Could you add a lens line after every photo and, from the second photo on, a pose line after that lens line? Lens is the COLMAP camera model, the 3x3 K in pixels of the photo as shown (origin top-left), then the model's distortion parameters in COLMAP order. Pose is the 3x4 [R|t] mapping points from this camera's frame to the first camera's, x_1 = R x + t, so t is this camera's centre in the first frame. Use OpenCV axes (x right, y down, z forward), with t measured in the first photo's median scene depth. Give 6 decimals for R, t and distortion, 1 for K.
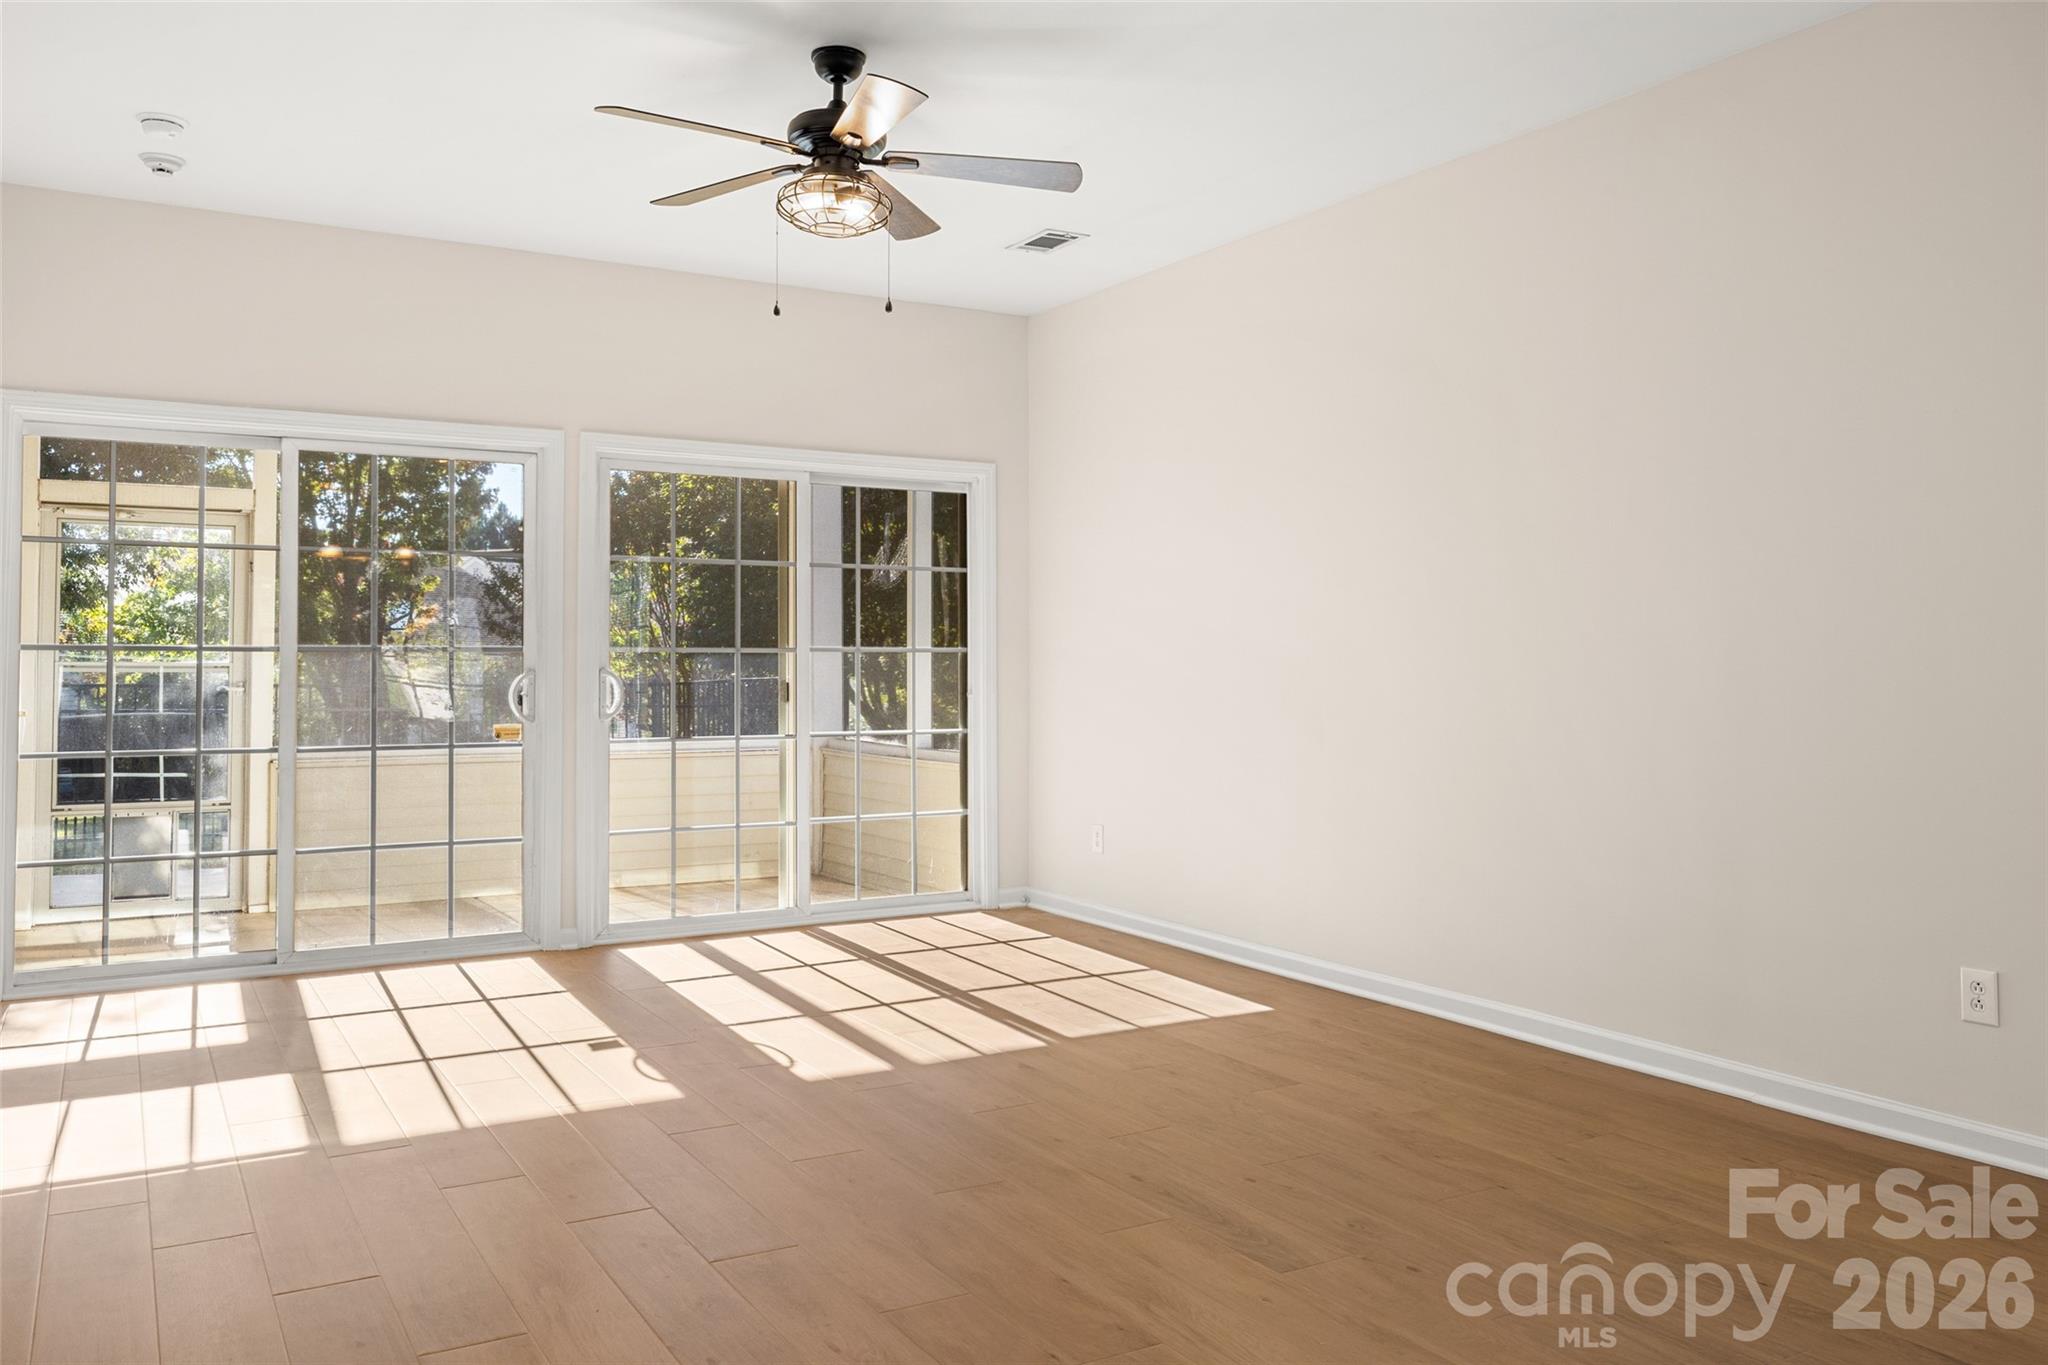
lens RADIAL K [[1532.3, 0, 985.3], [0, 1532.3, 619.2], [0, 0, 1]] dist [-0.002623, 0.007765]
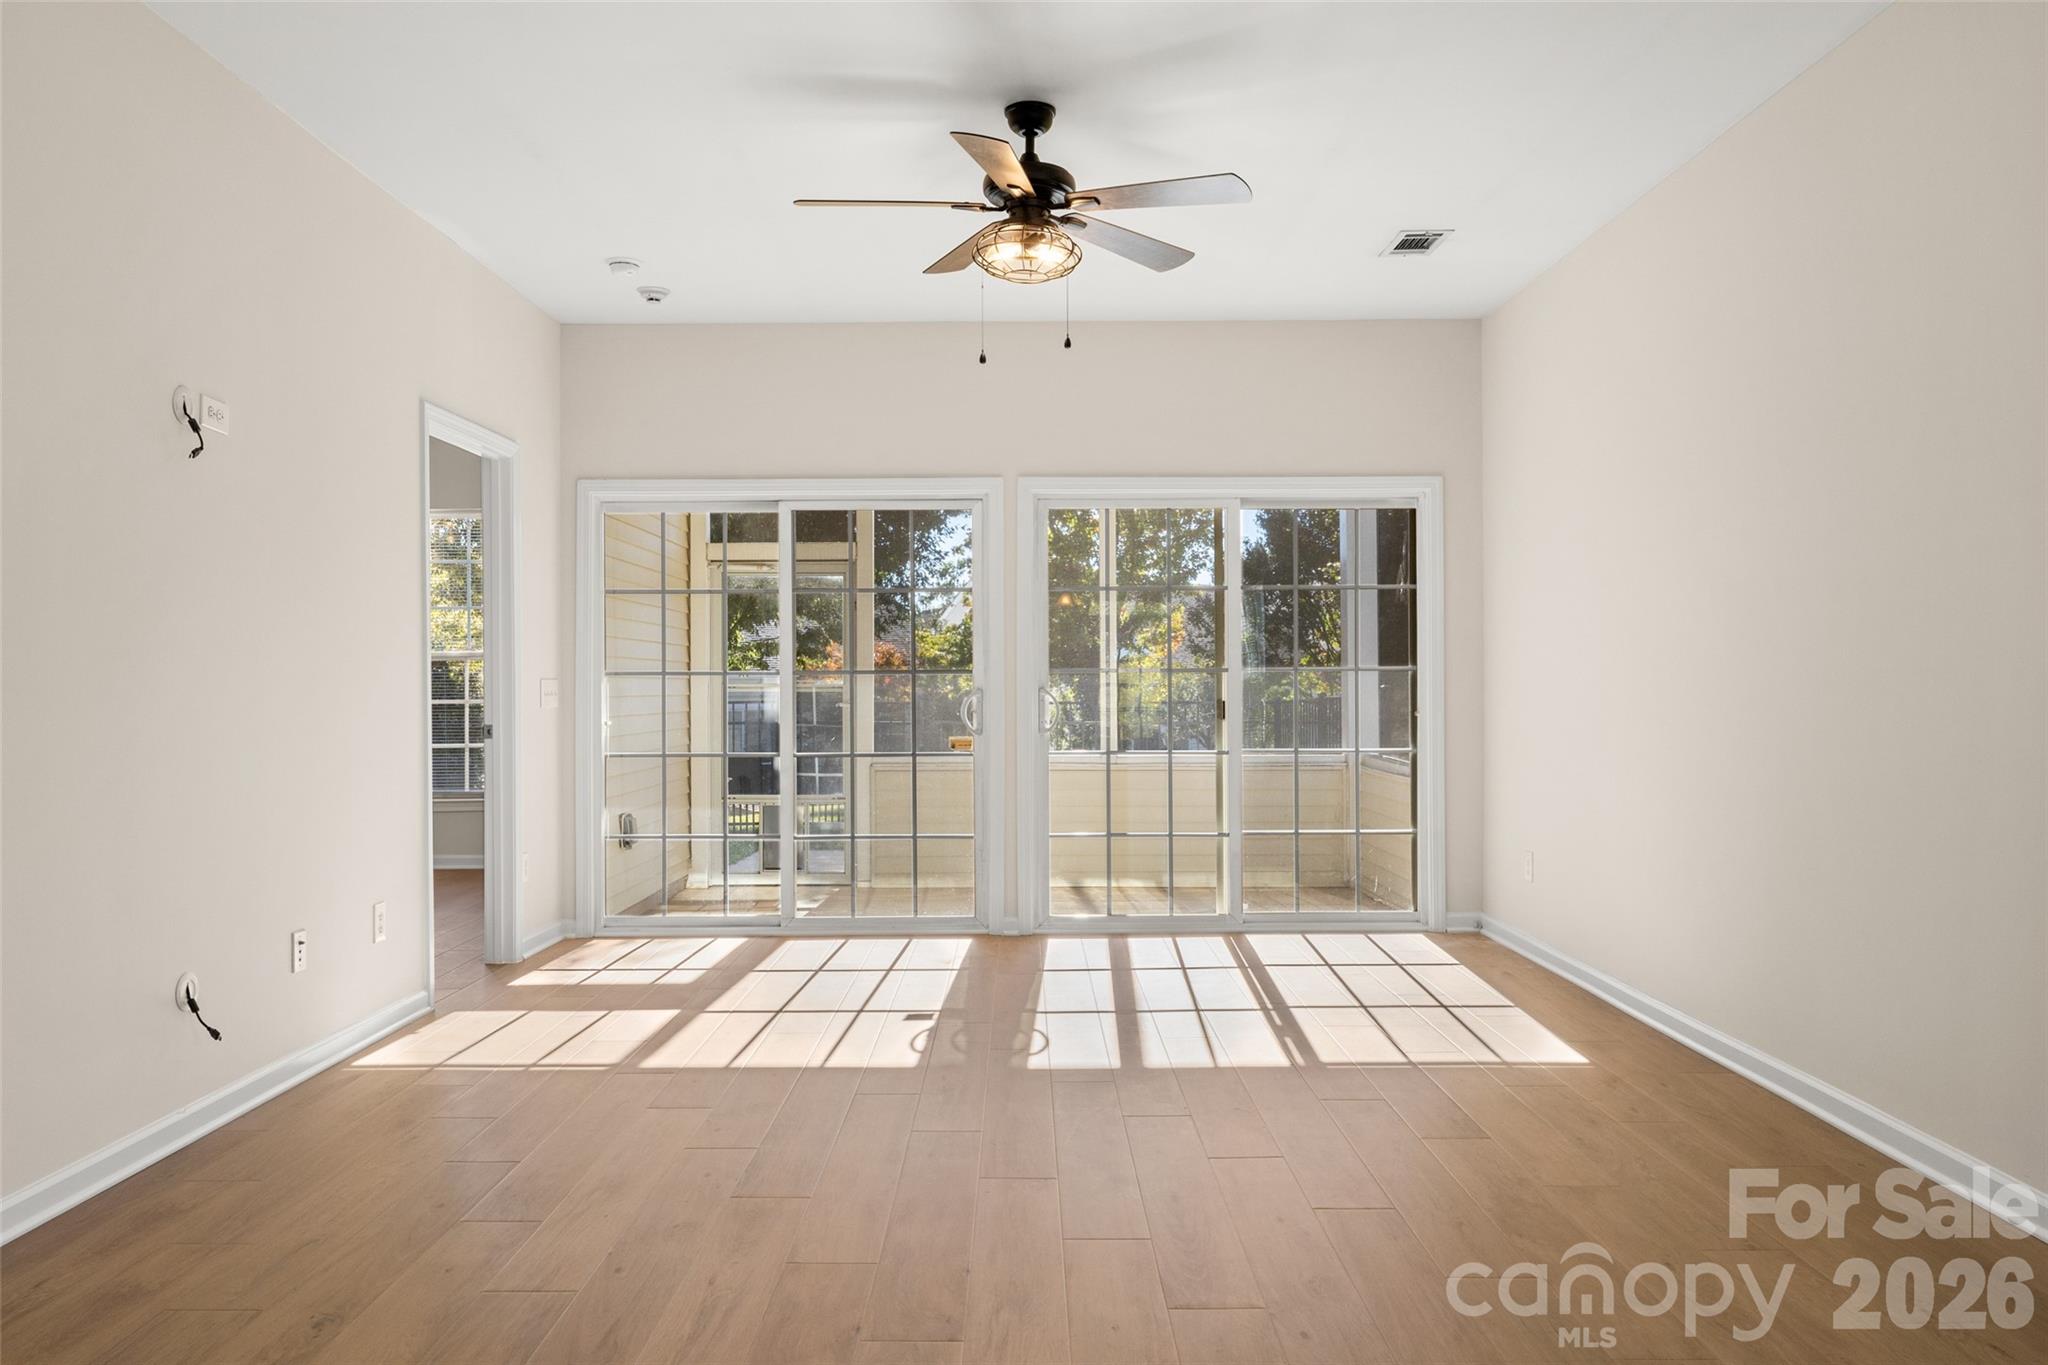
lens RADIAL K [[1446.6, 0, 1013.7], [0, 1446.6, 685.3], [0, 0, 1]] dist [-0.005219, 0.004867]
pose [[0.868304, -0.003465, -0.496021, 0.247311], [0.019076, 0.999469, 0.026411, 0.001846], [0.495666, -0.032394, 0.867909, 0.072446]]
